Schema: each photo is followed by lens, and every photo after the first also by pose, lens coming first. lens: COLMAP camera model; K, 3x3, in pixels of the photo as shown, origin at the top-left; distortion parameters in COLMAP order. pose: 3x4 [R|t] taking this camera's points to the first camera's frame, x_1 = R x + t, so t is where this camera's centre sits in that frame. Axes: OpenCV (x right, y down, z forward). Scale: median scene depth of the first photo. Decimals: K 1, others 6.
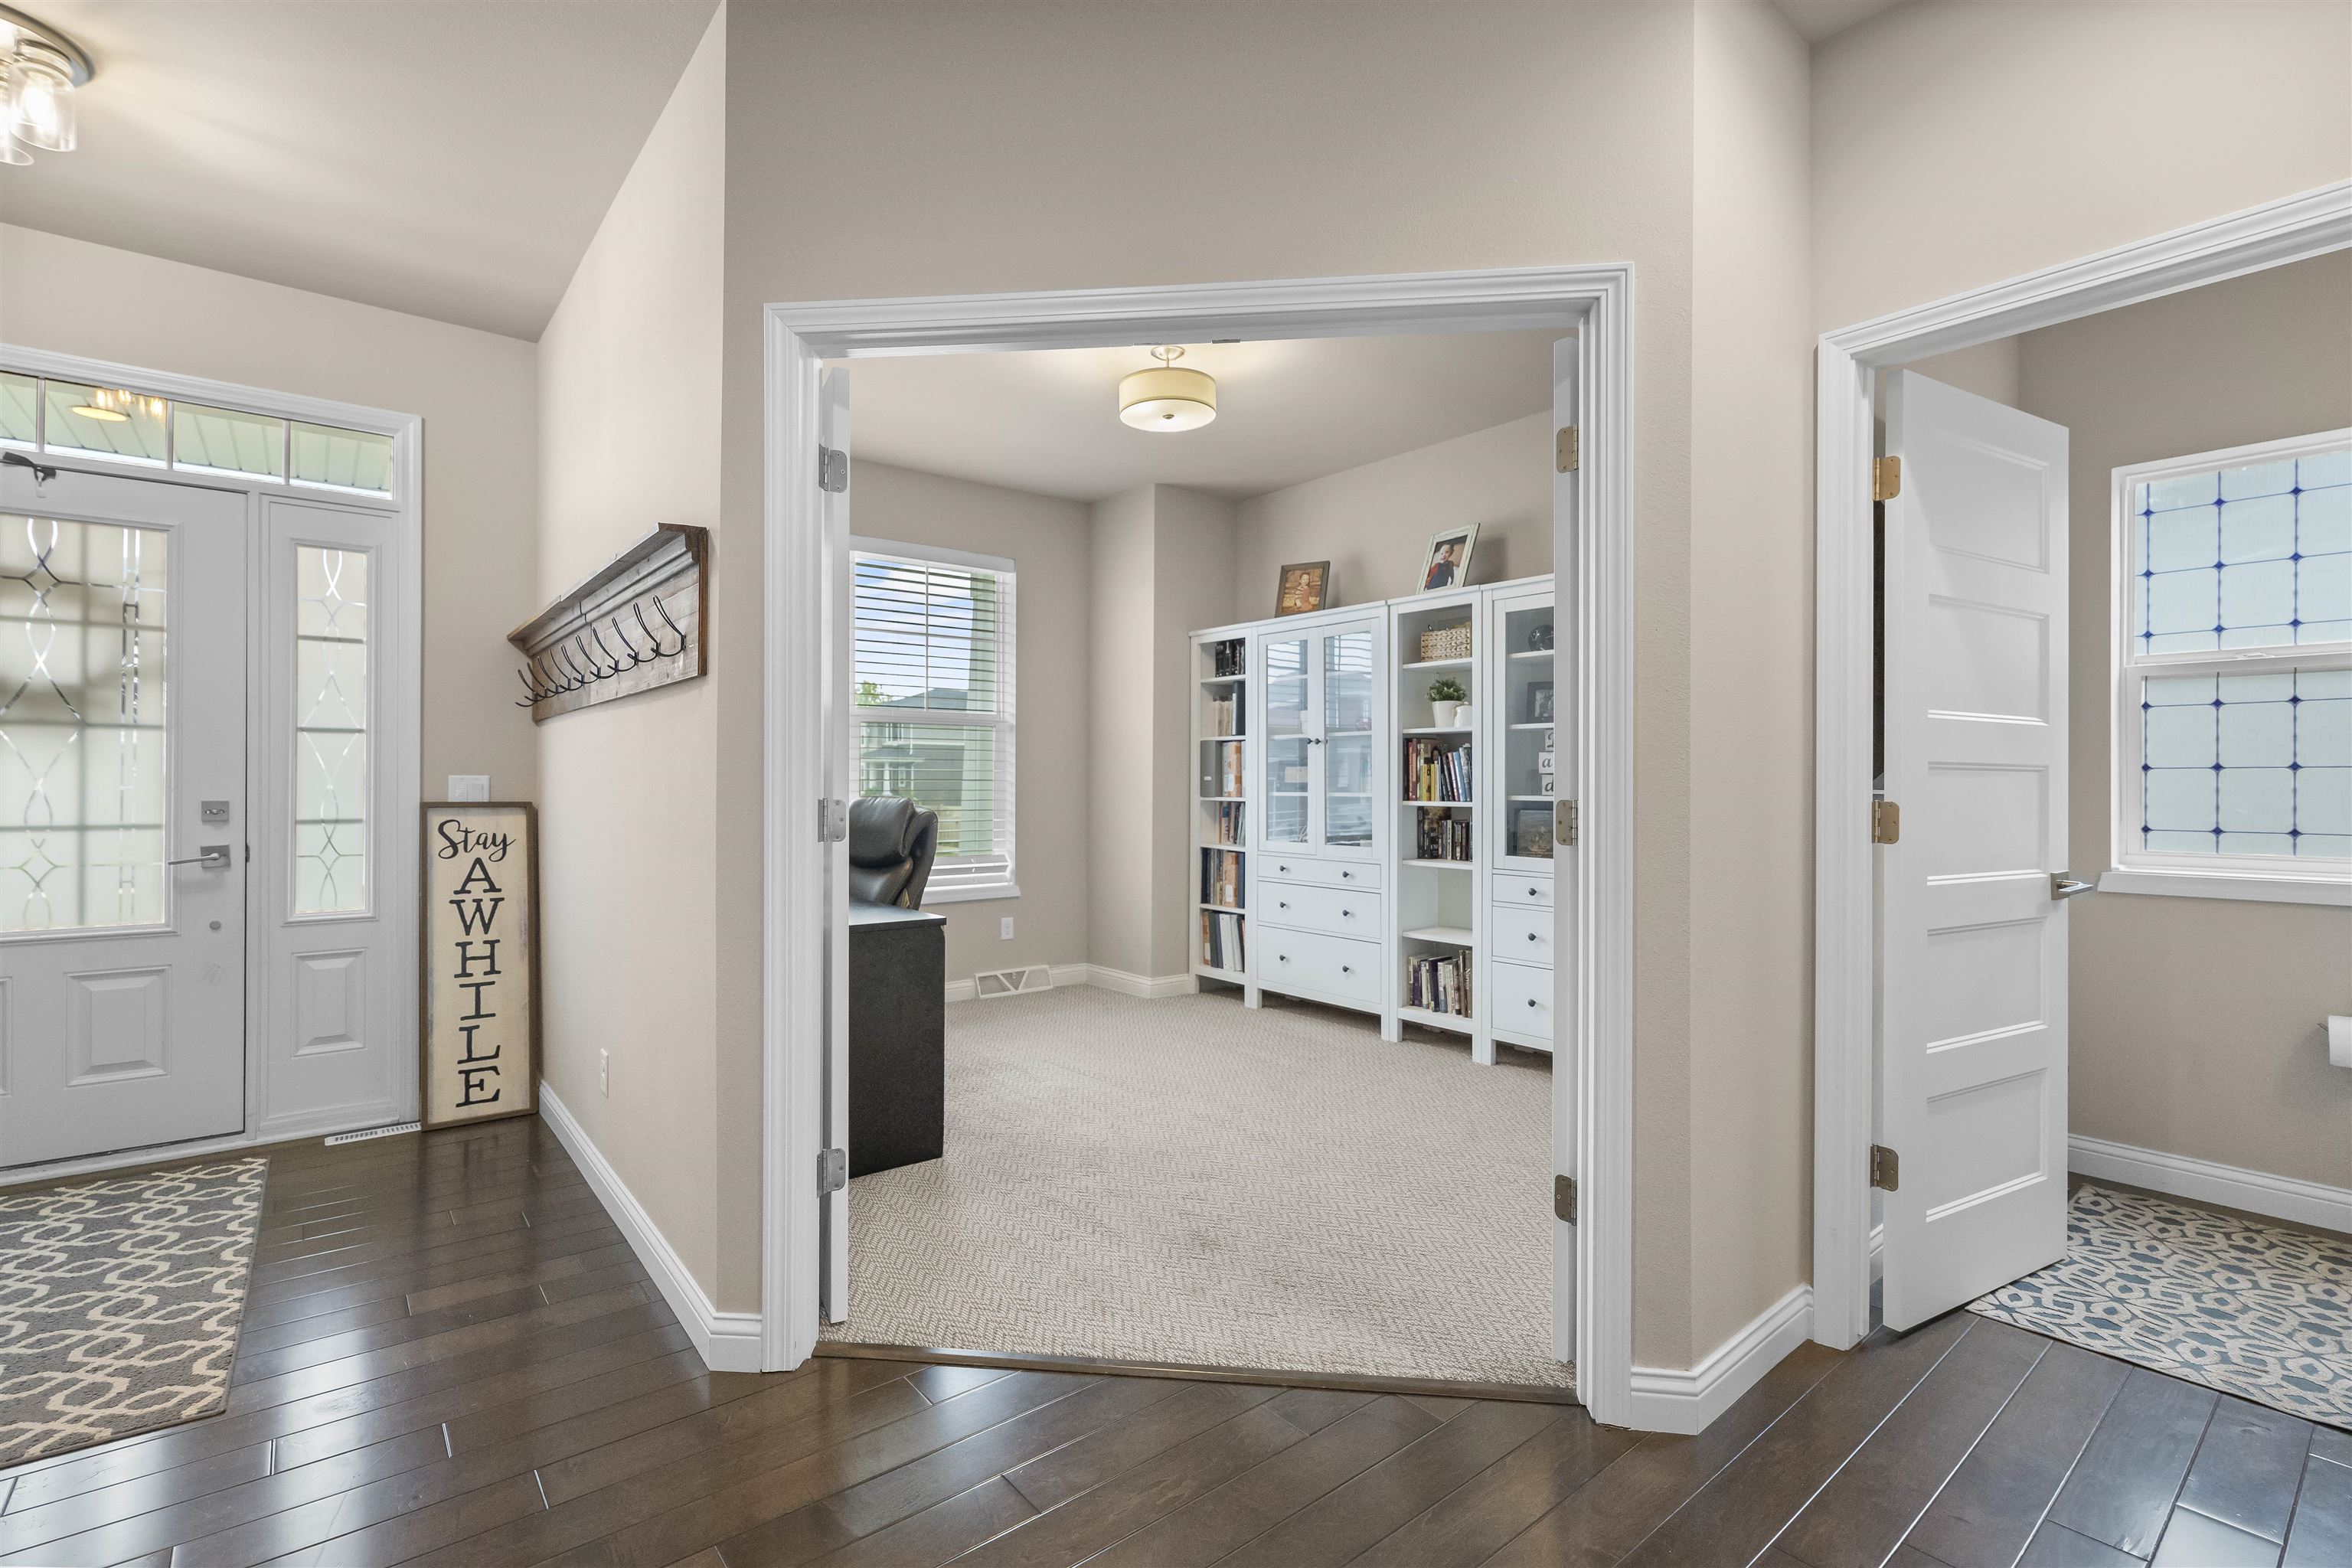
lens RADIAL K [[1044.5, 0, 1166.8], [0, 1044.5, 797.5], [0, 0, 1]] dist [-0.000141, 0.000716]
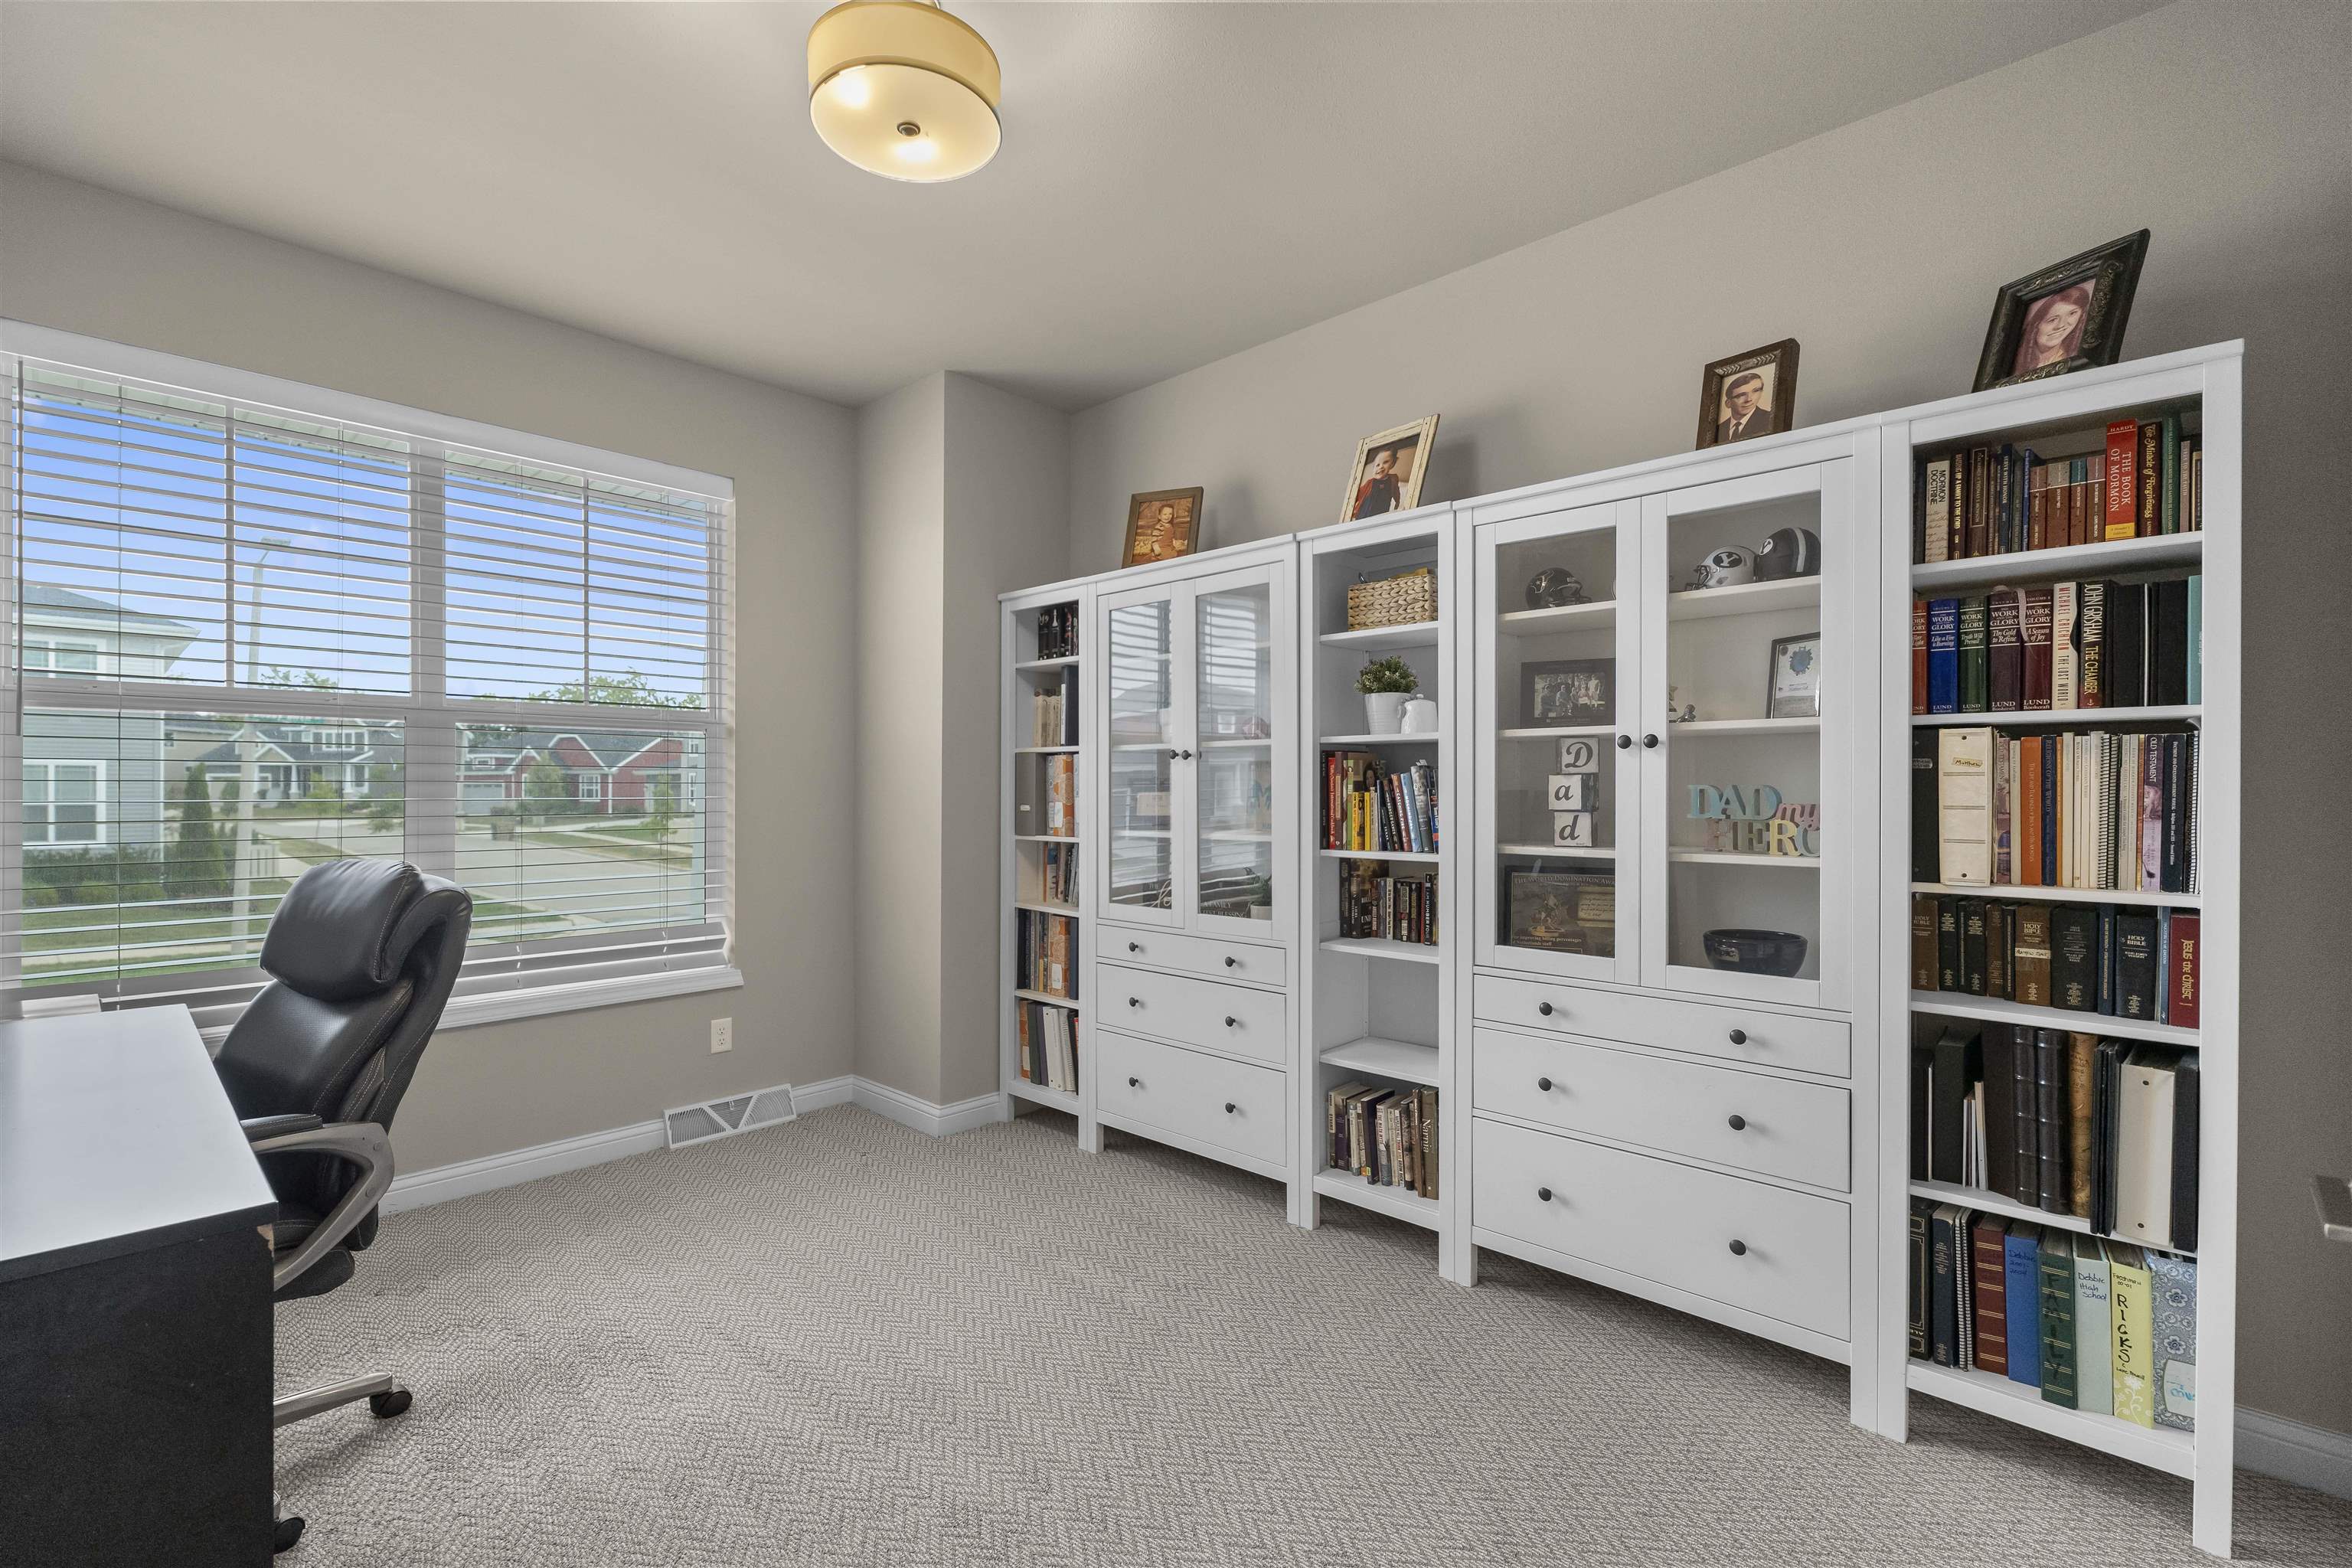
lens RADIAL K [[1044.5, 0, 1166.8], [0, 1044.5, 797.5], [0, 0, 1]] dist [-0.000141, 0.000716]
pose [[0.990738, -0.000404, 0.135789, 0.043701], [0.002005, 0.999930, -0.011649, -0.019653], [-0.135775, 0.011813, 0.990669, 0.355541]]
